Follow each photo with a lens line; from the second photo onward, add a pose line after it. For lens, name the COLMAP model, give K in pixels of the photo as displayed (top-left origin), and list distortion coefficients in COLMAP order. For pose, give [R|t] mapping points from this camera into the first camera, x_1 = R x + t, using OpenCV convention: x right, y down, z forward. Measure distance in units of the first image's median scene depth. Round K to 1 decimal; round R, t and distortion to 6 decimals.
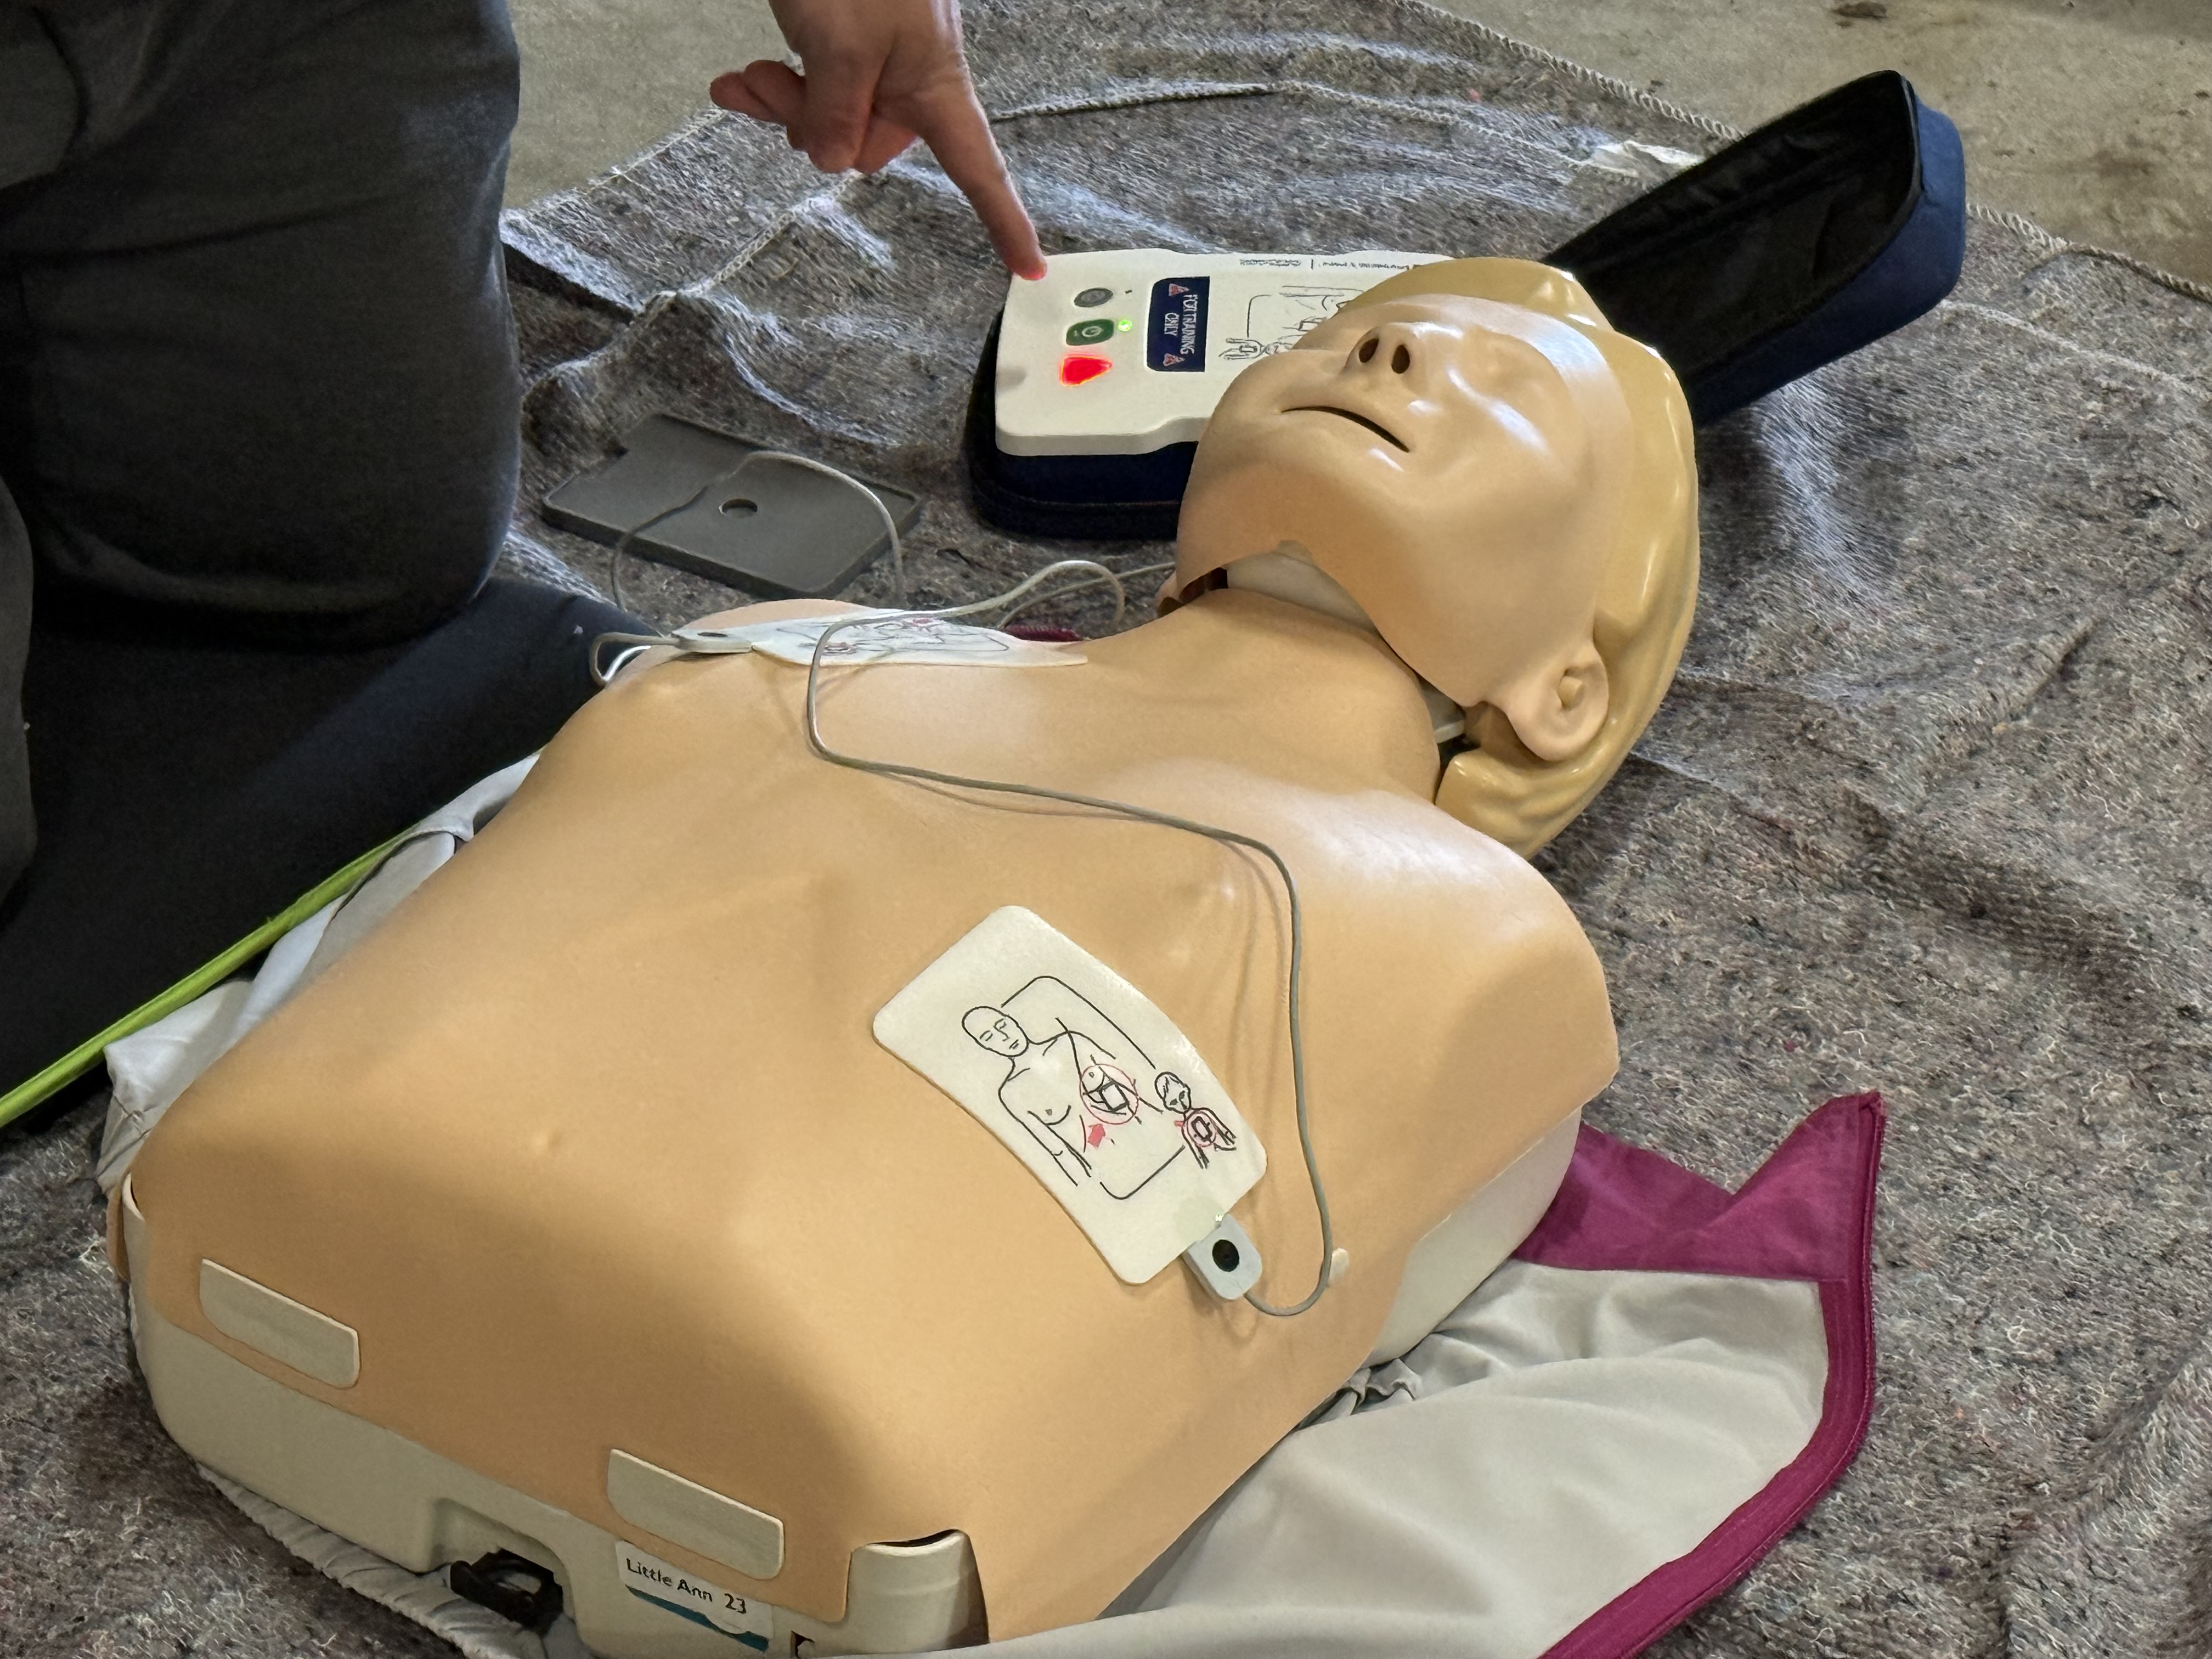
lens RADIAL K [[6453.7, 0, 1104.5], [0, 6453.7, 836.1], [0, 0, 1]] dist [0.061228, 0.000000]
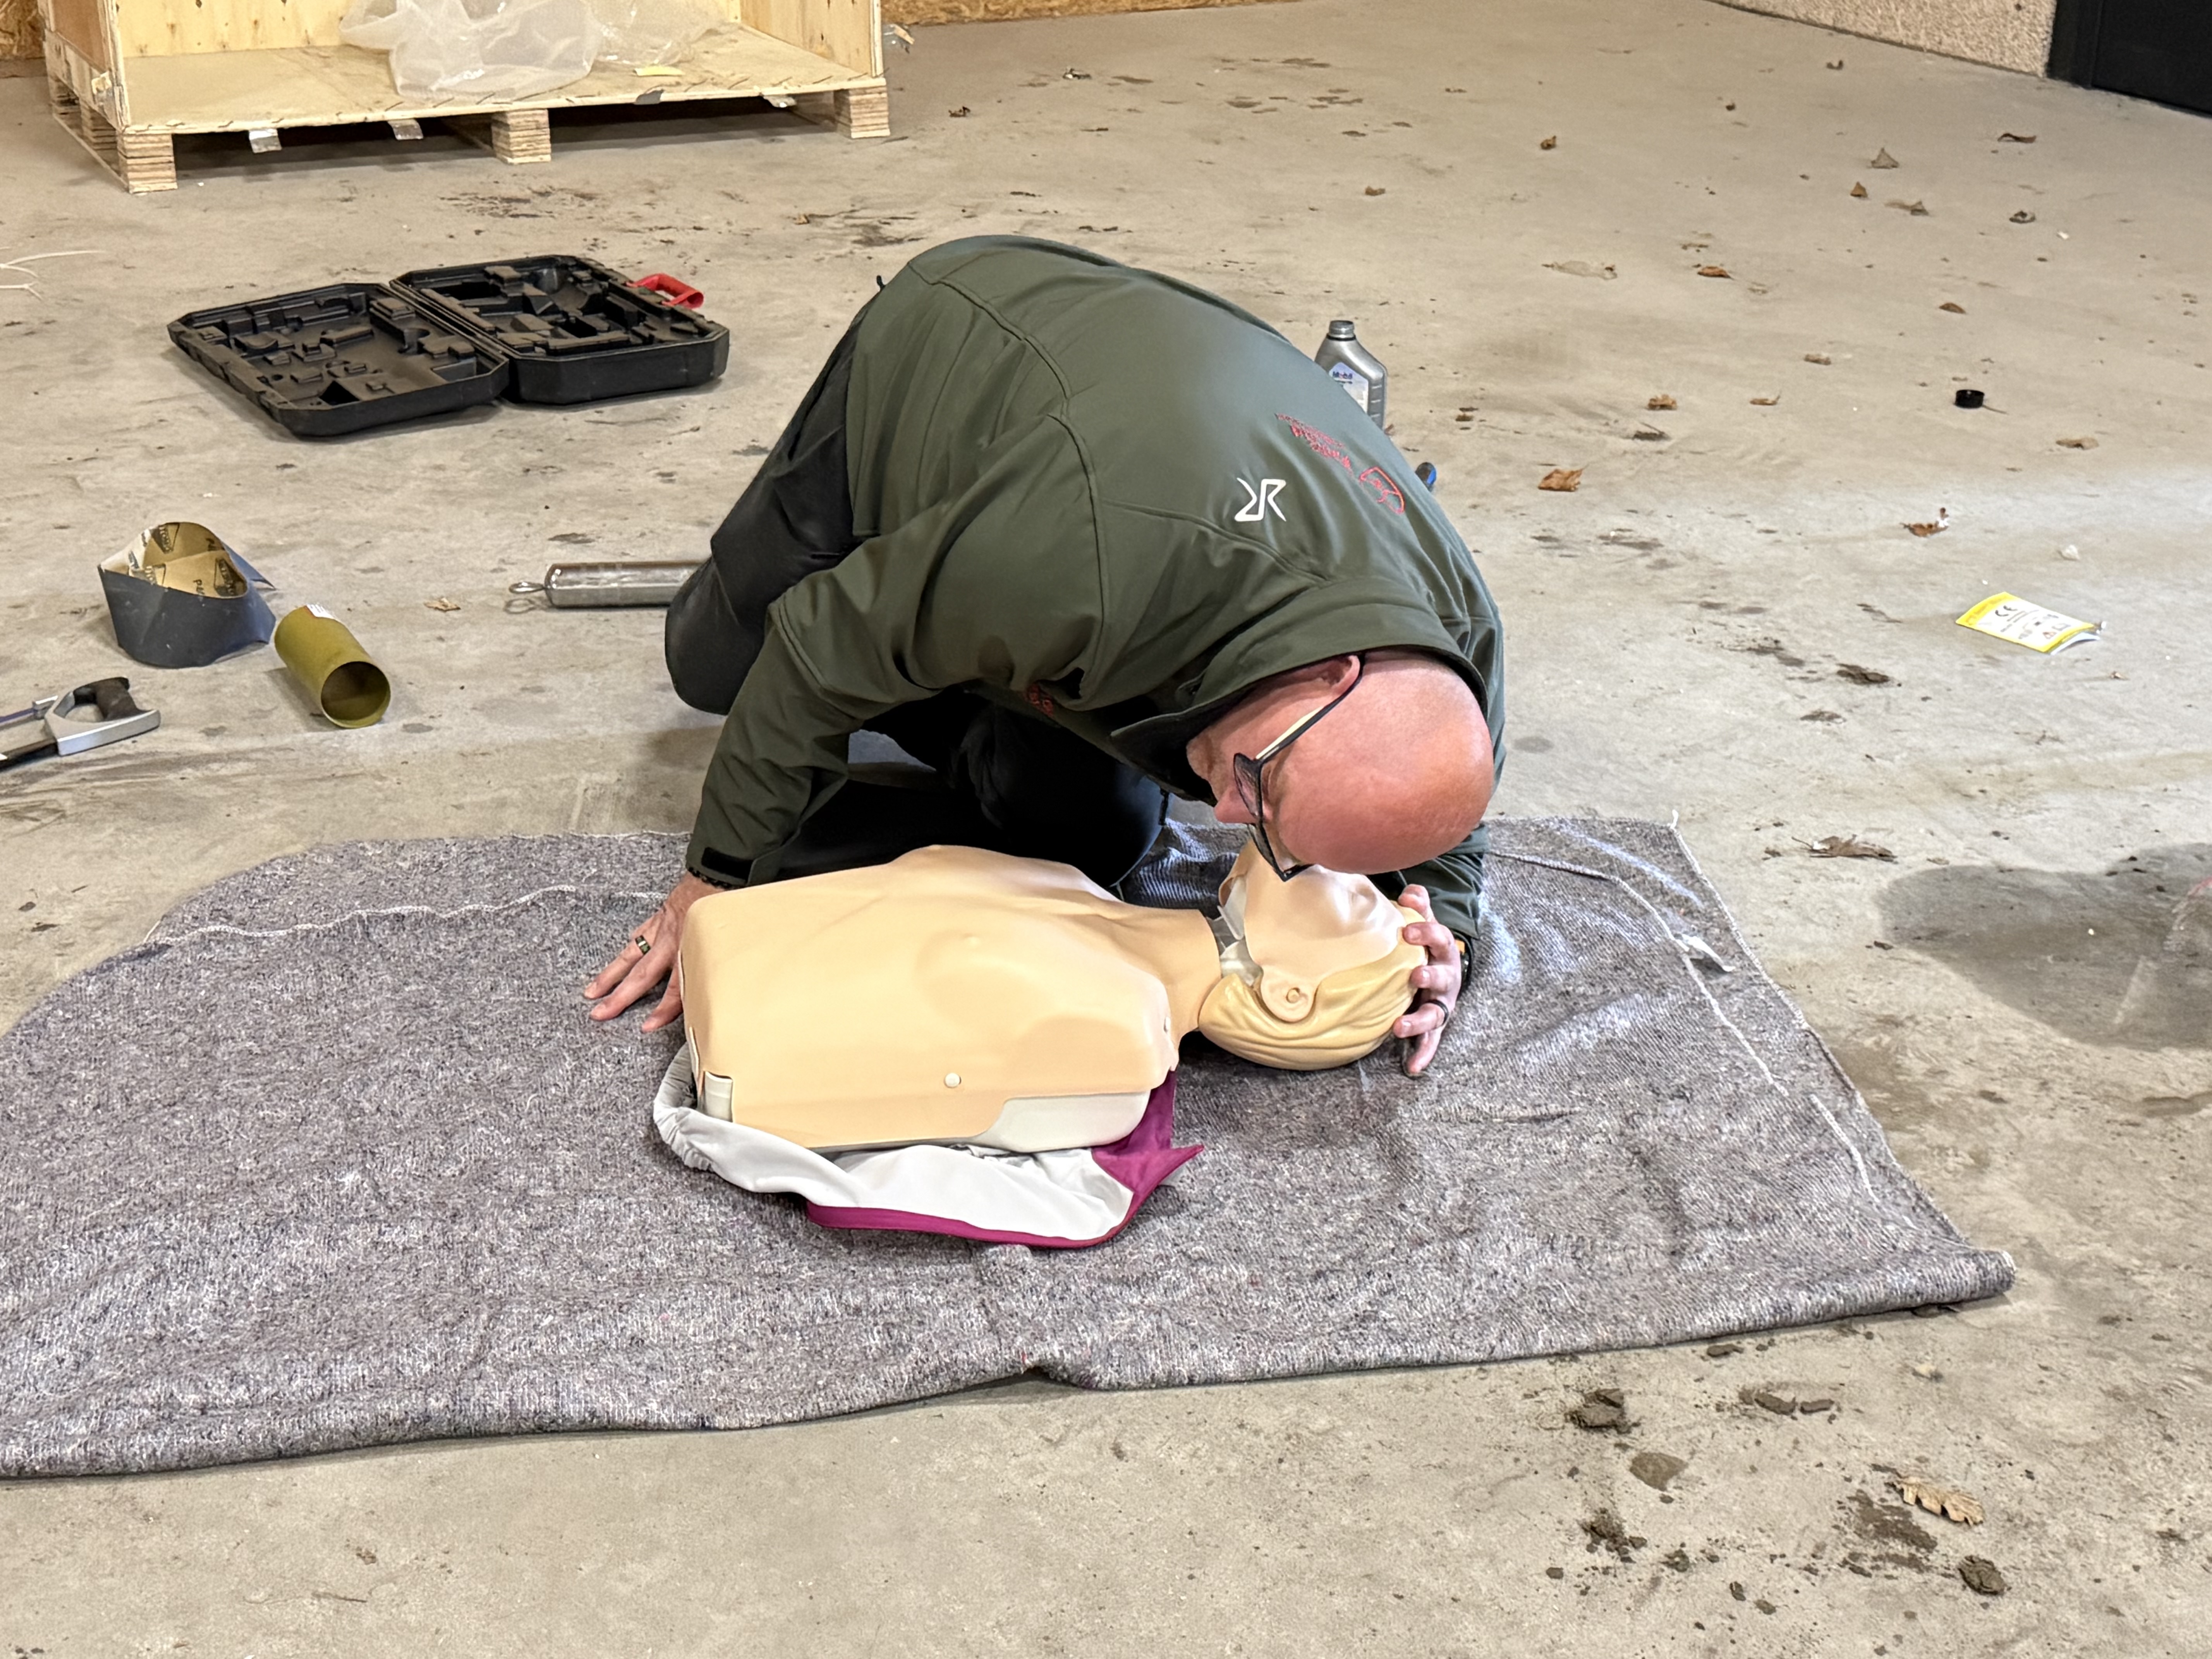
lens RADIAL K [[3049.9, 0, 1113.9], [0, 3049.9, 823.6], [0, 0, 1]] dist [0.118694, 0.000000]
pose [[0.700303, 0.286239, -0.653945, 0.794558], [-0.418097, 0.906984, -0.050739, 0.000715], [0.578594, 0.308945, 0.754839, 0.029578]]
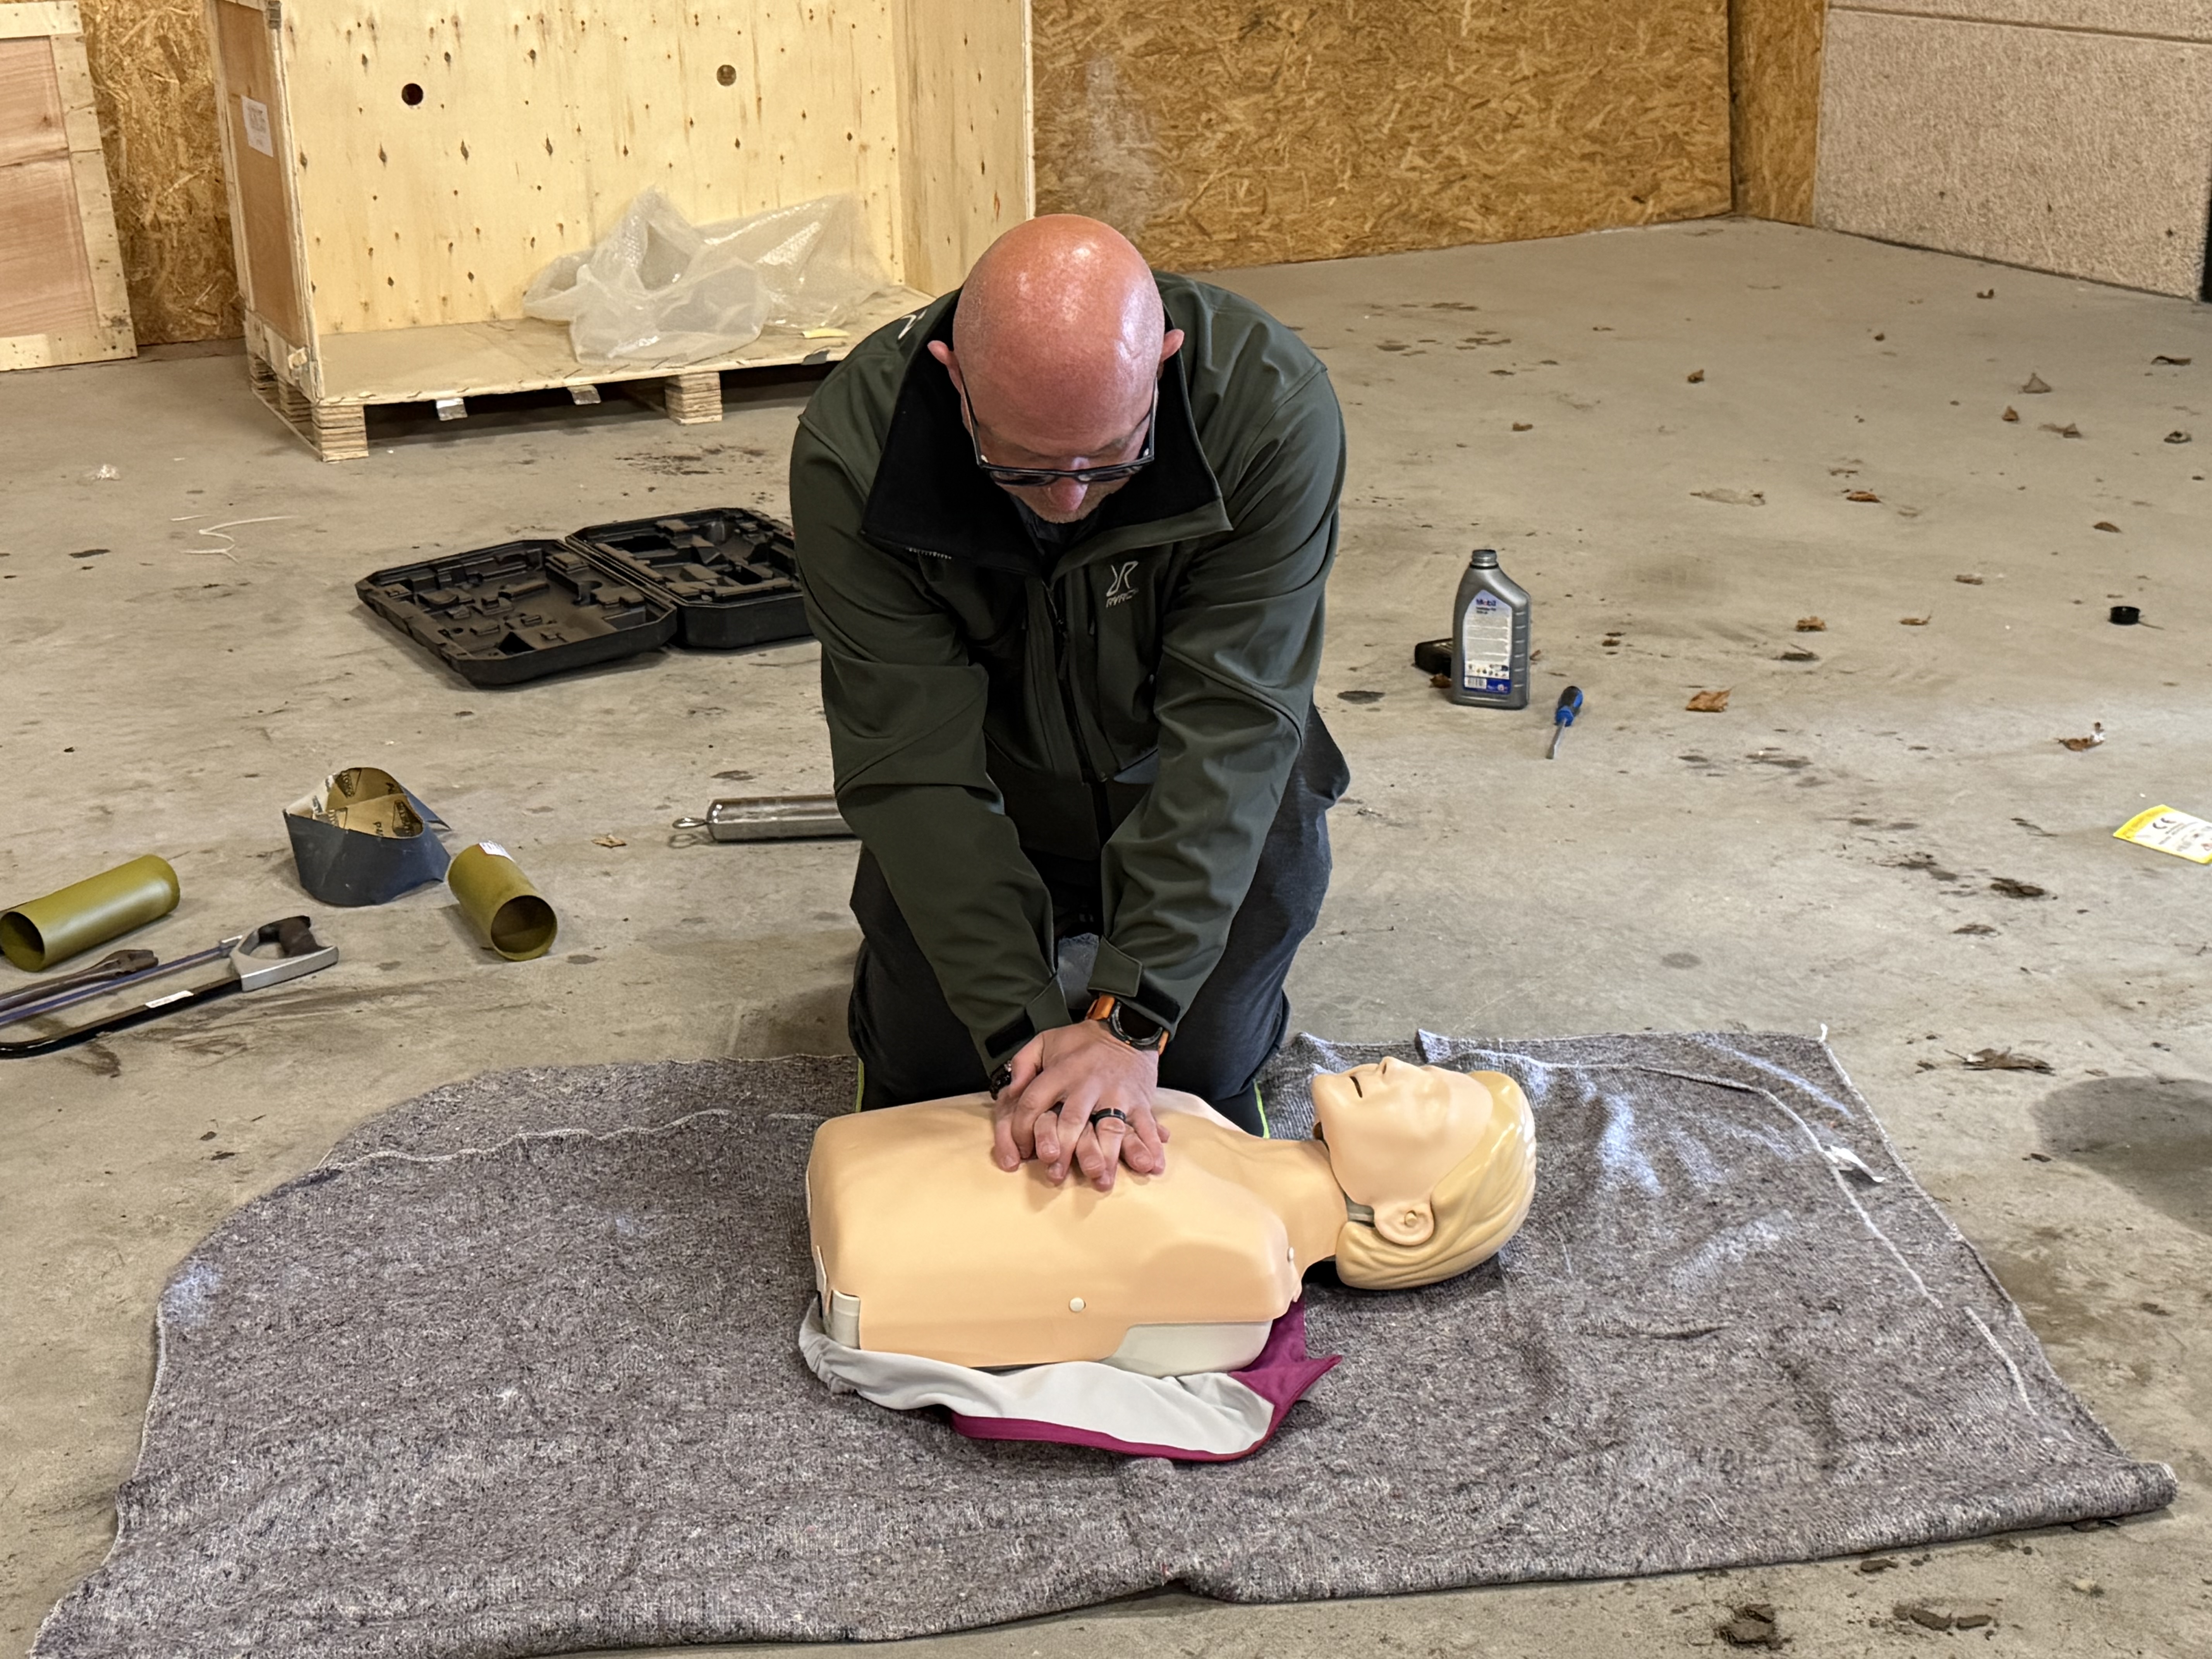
lens RADIAL K [[3049.9, 0, 1100.3], [0, 3049.9, 819.5], [0, 0, 1]] dist [0.118694, 0.000000]
pose [[0.661203, 0.220920, -0.716941, 0.823424], [-0.409376, 0.907083, -0.098038, 0.005045], [0.628667, 0.358321, 0.690206, 0.025820]]
